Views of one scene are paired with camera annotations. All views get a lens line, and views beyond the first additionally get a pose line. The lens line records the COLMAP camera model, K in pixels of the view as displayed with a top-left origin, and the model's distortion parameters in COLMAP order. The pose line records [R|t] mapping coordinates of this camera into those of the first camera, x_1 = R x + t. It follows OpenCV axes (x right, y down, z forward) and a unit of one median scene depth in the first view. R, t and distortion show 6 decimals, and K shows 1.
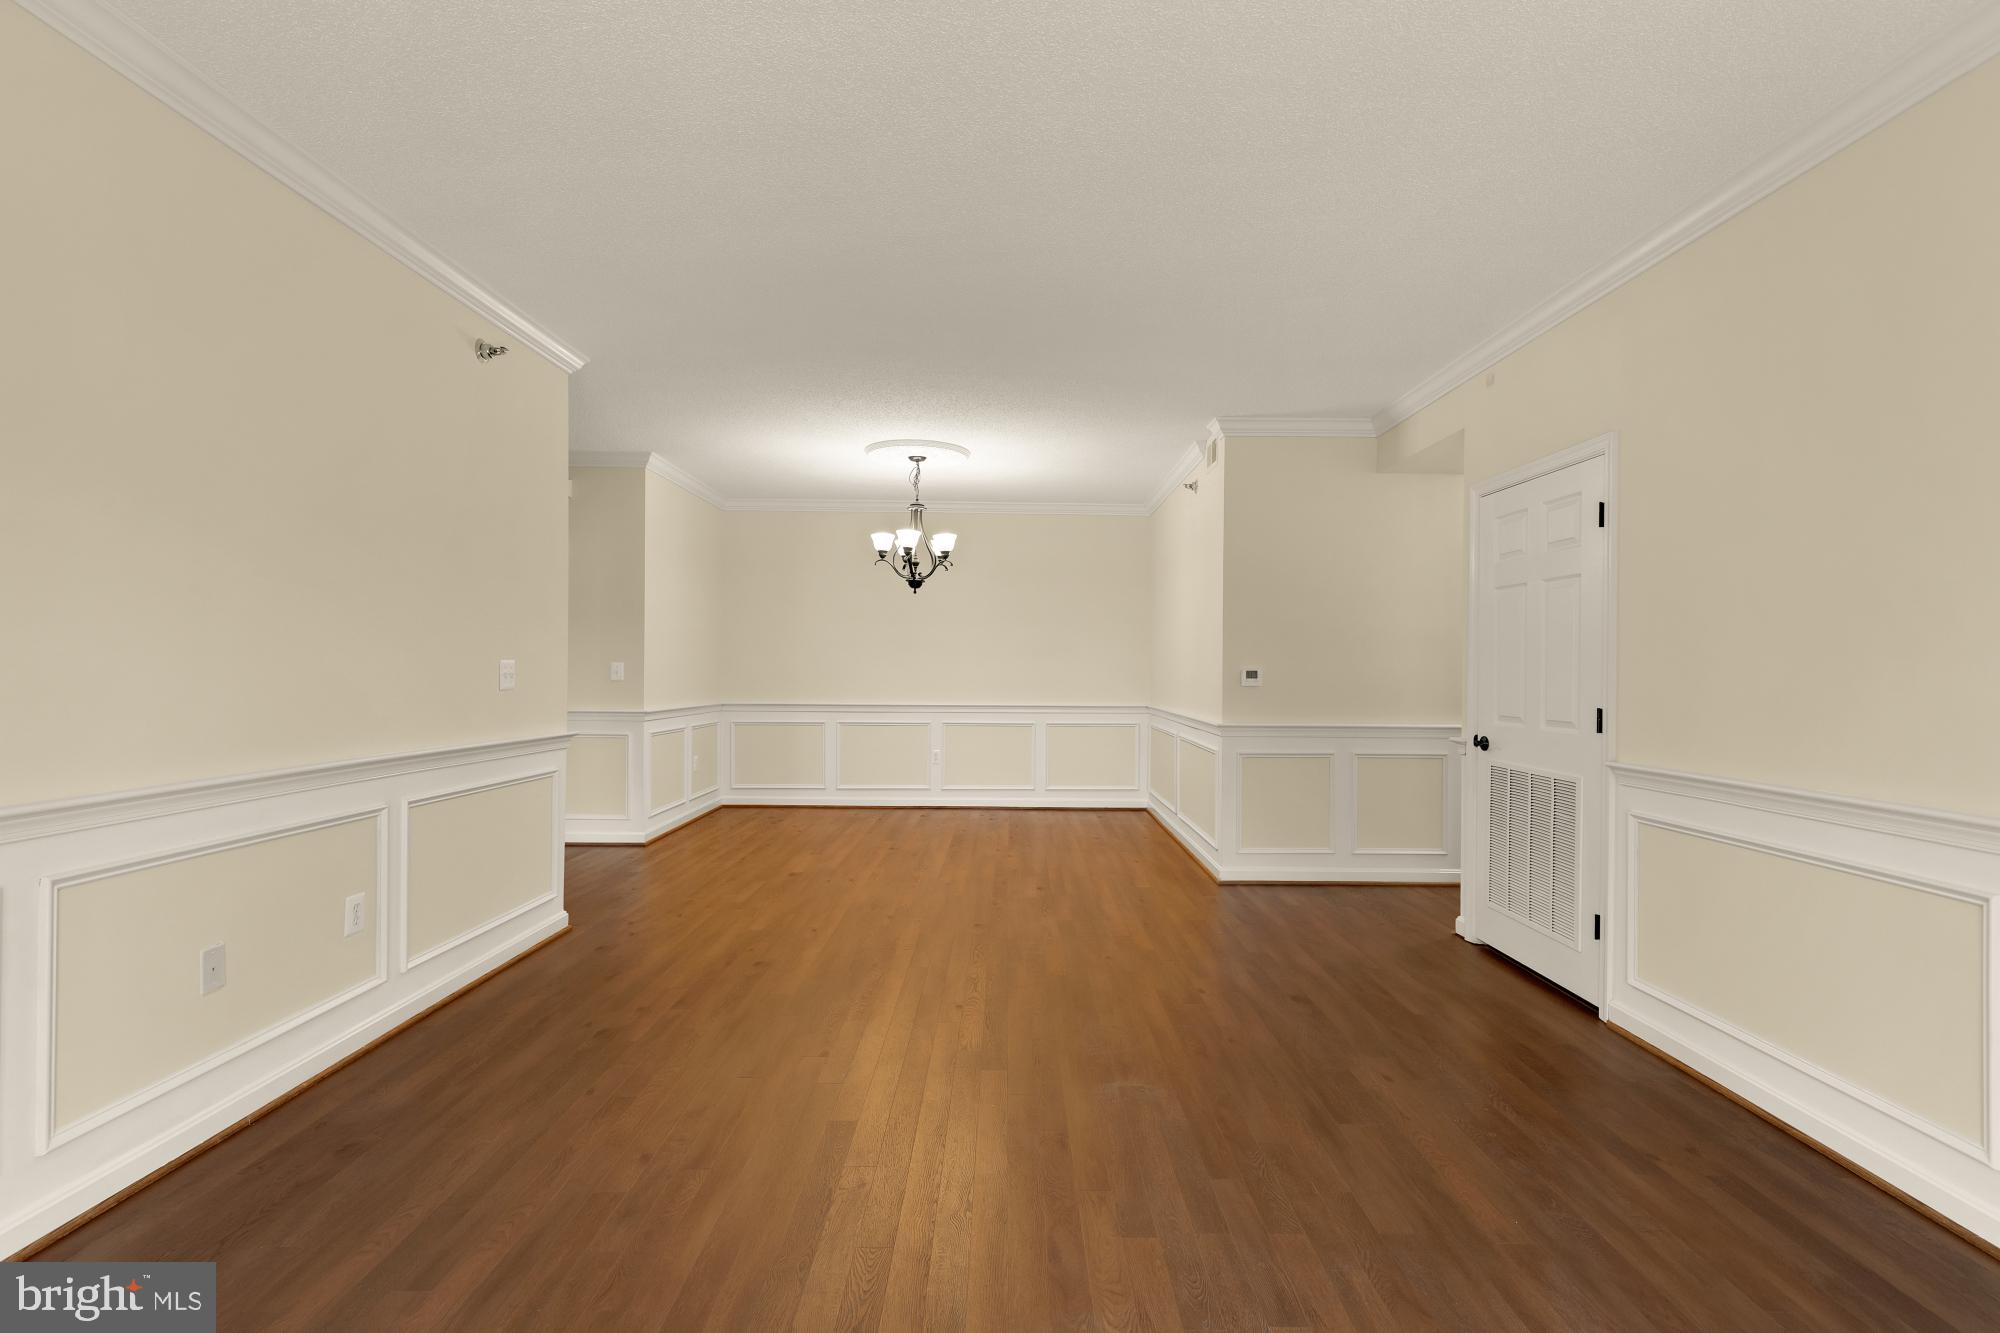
lens RADIAL K [[906.7, 0, 1033.4], [0, 906.7, 665.3], [0, 0, 1]] dist [0.011011, -0.001831]
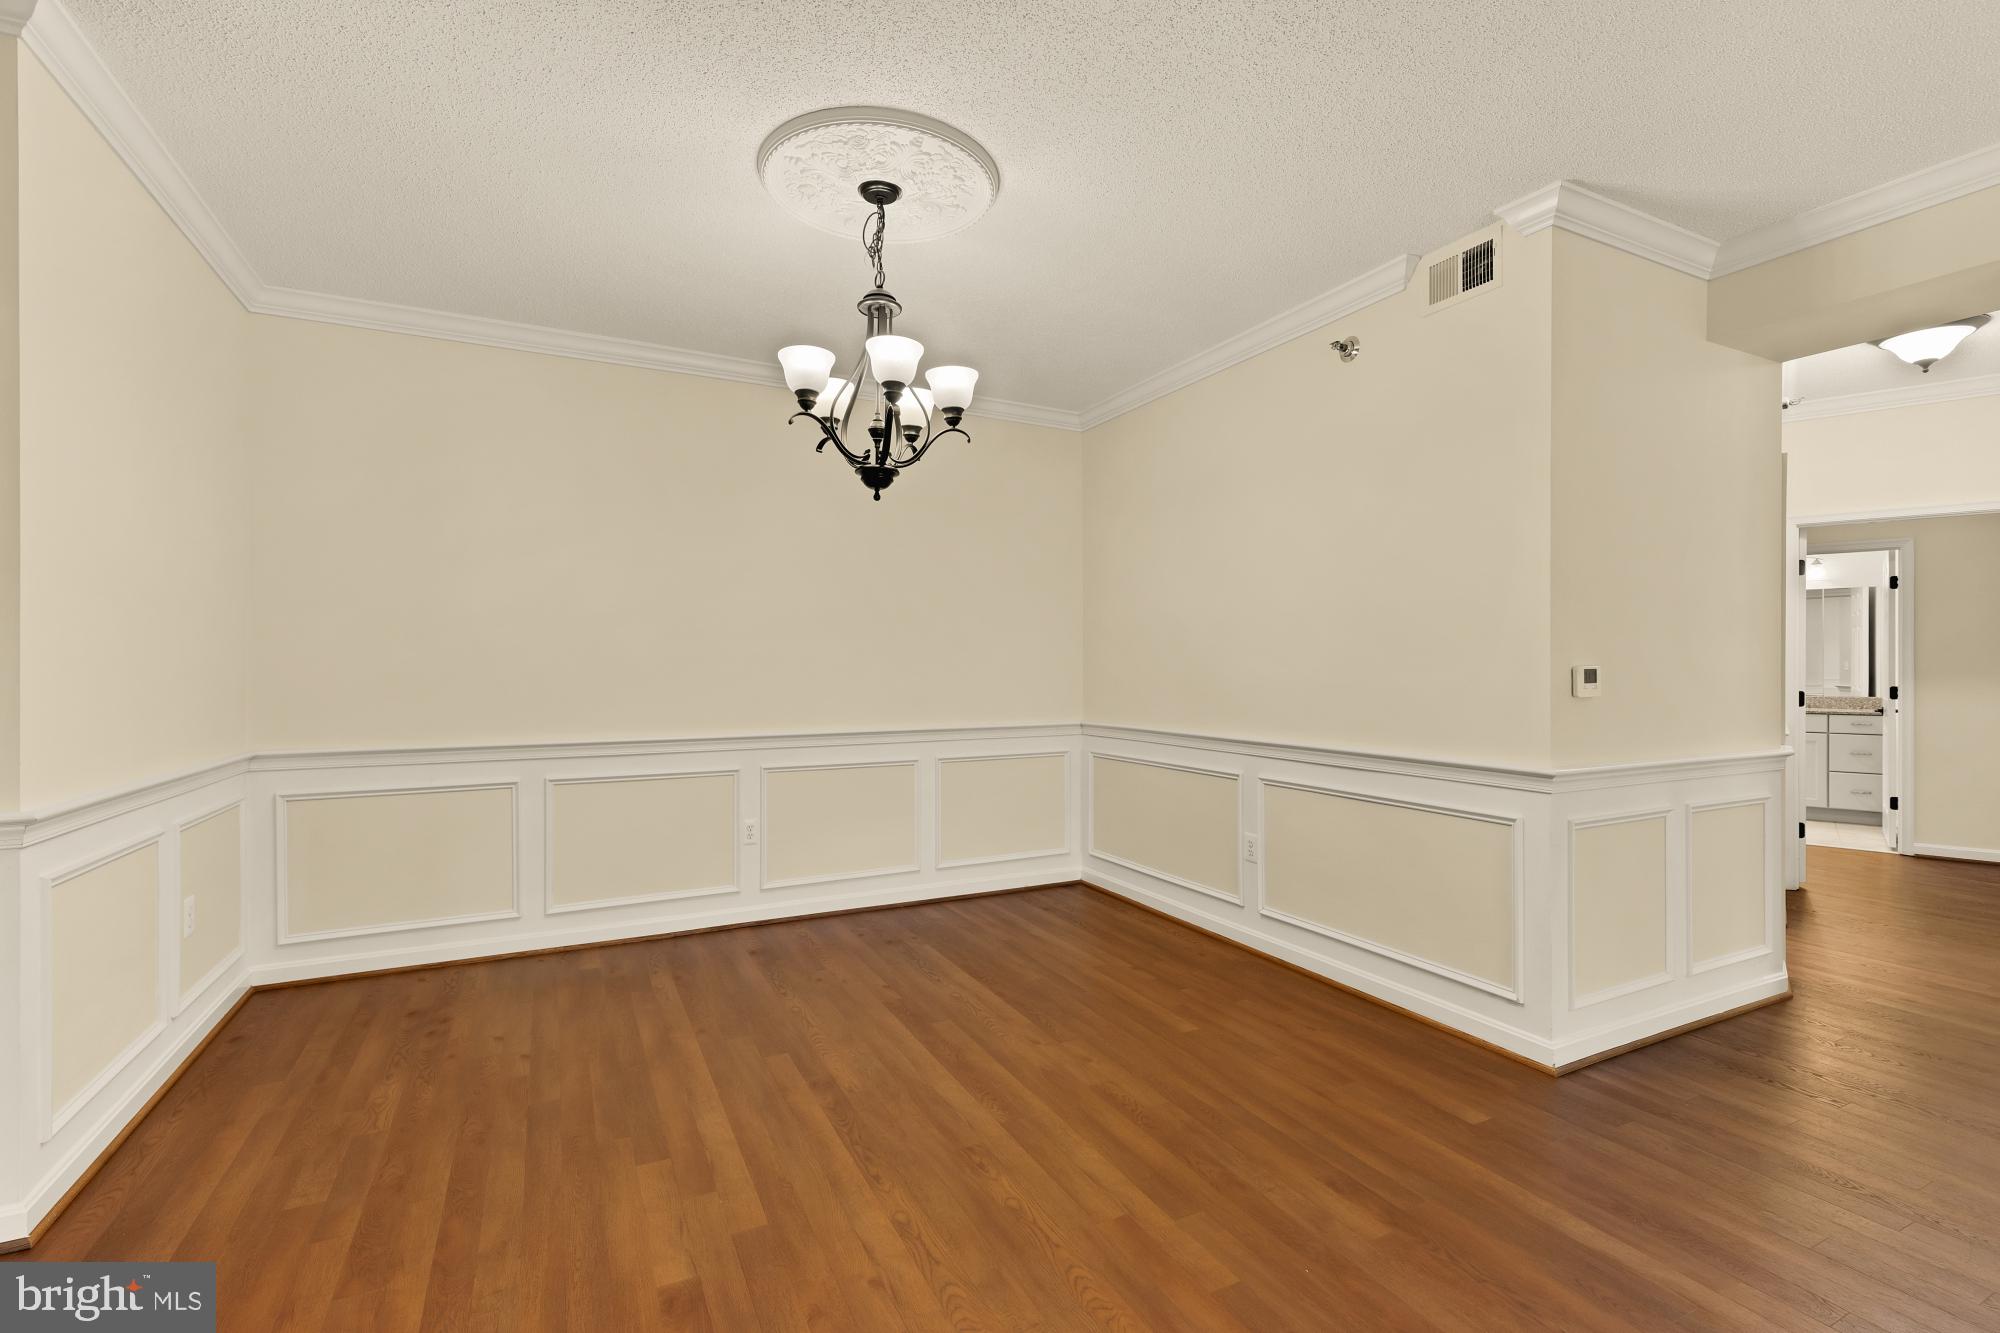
lens RADIAL K [[906.7, 0, 1017.9], [0, 906.7, 659.3], [0, 0, 1]] dist [0.011011, -0.001831]
pose [[0.900963, -0.006804, 0.433843, -0.254889], [0.007071, 0.999975, 0.001000, -0.001915], [-0.433839, 0.002166, 0.900988, 0.565632]]
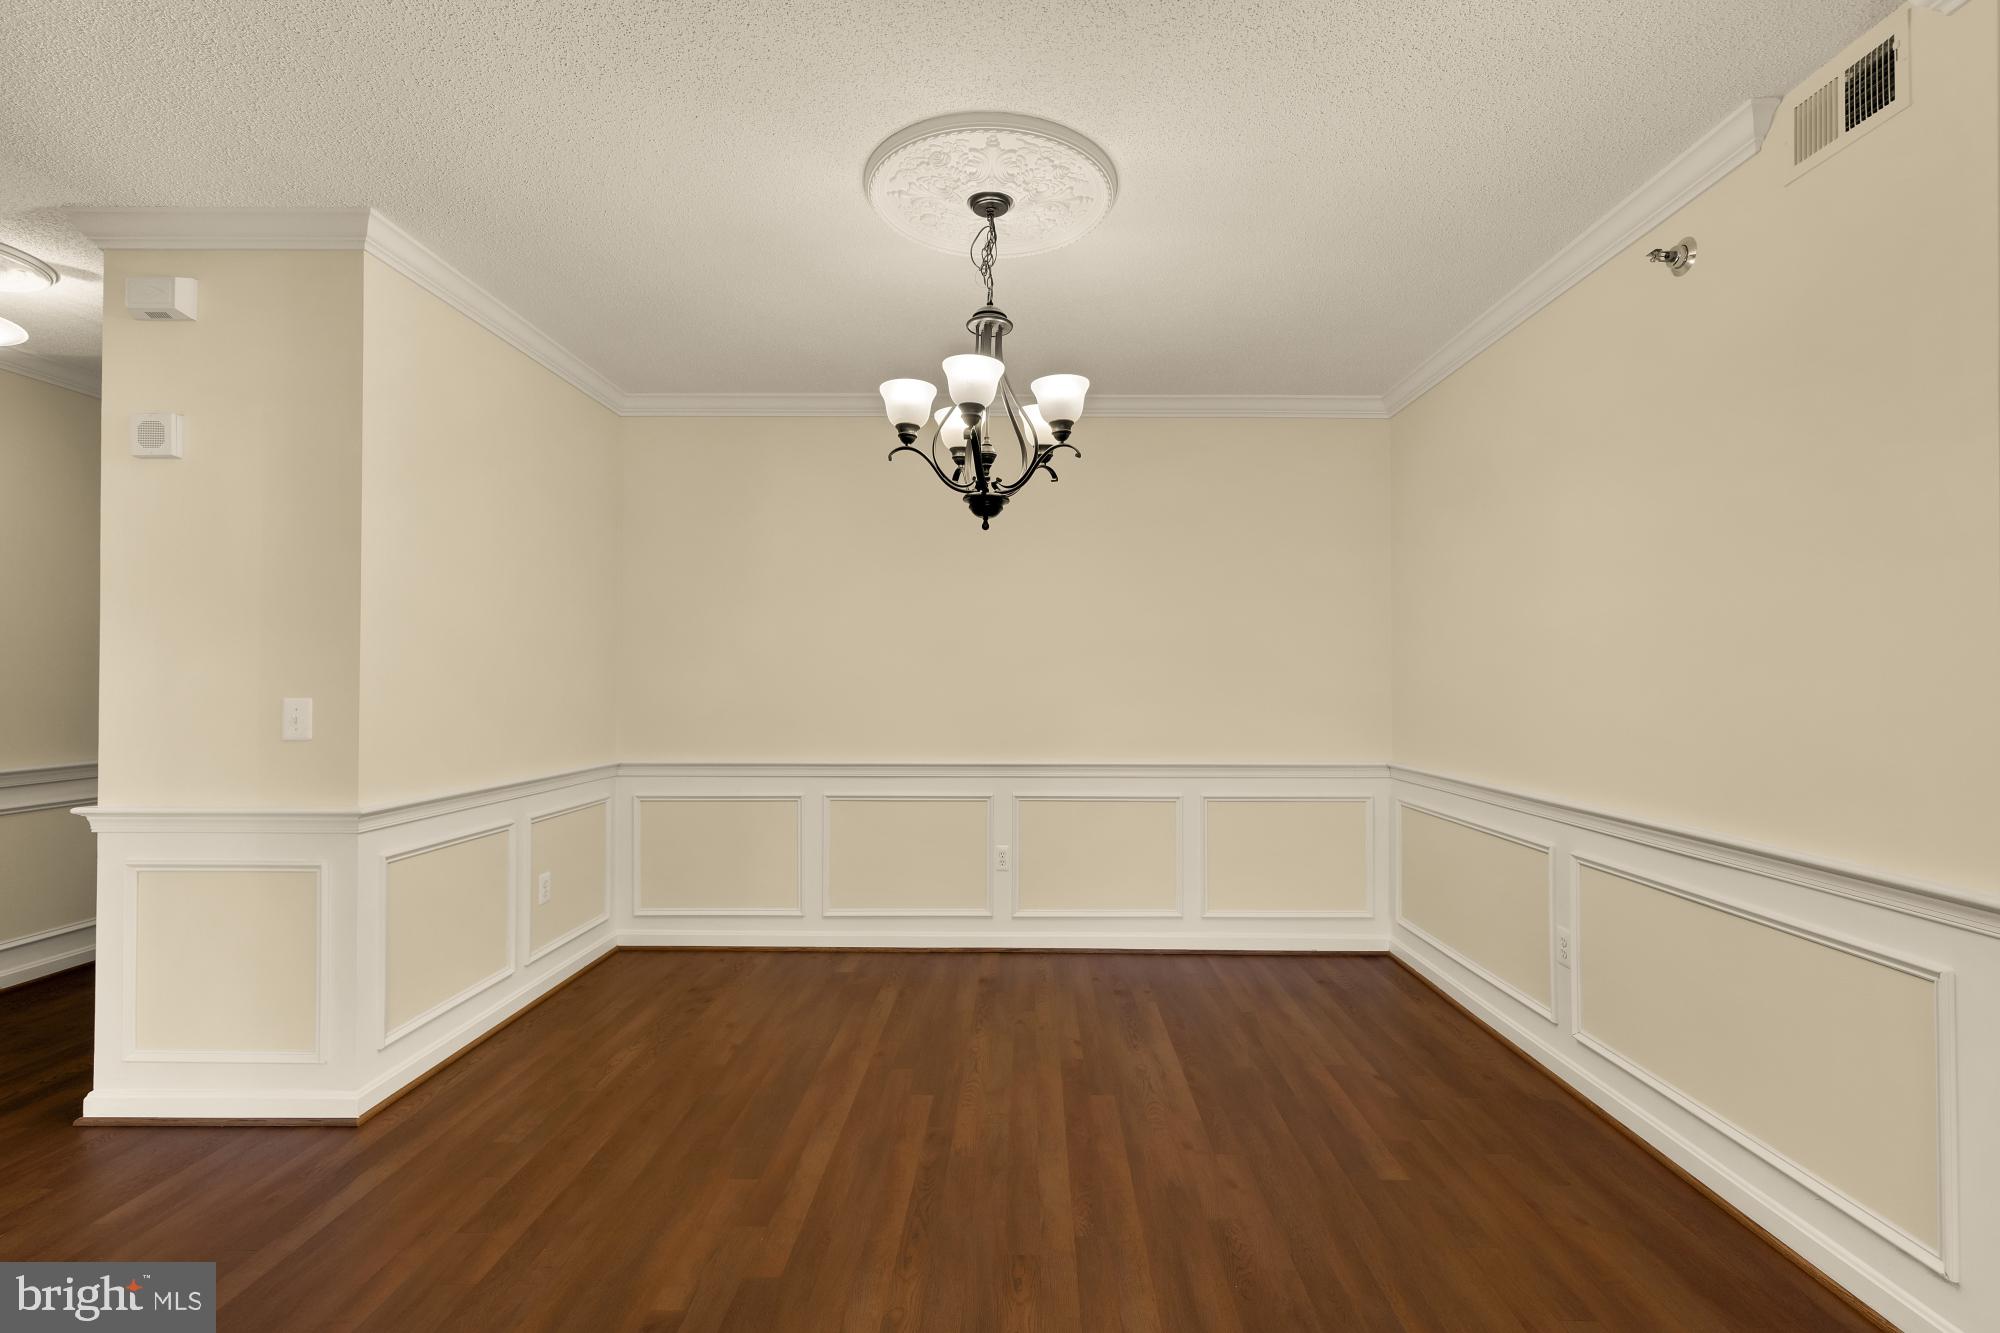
lens RADIAL K [[906.7, 0, 1013.4], [0, 906.7, 663.4], [0, 0, 1]] dist [0.011011, -0.001831]
pose [[0.999131, -0.006515, -0.041161, -0.099530], [0.005923, 0.999877, -0.014495, -0.011467], [0.041250, 0.014238, 0.999047, 0.577694]]
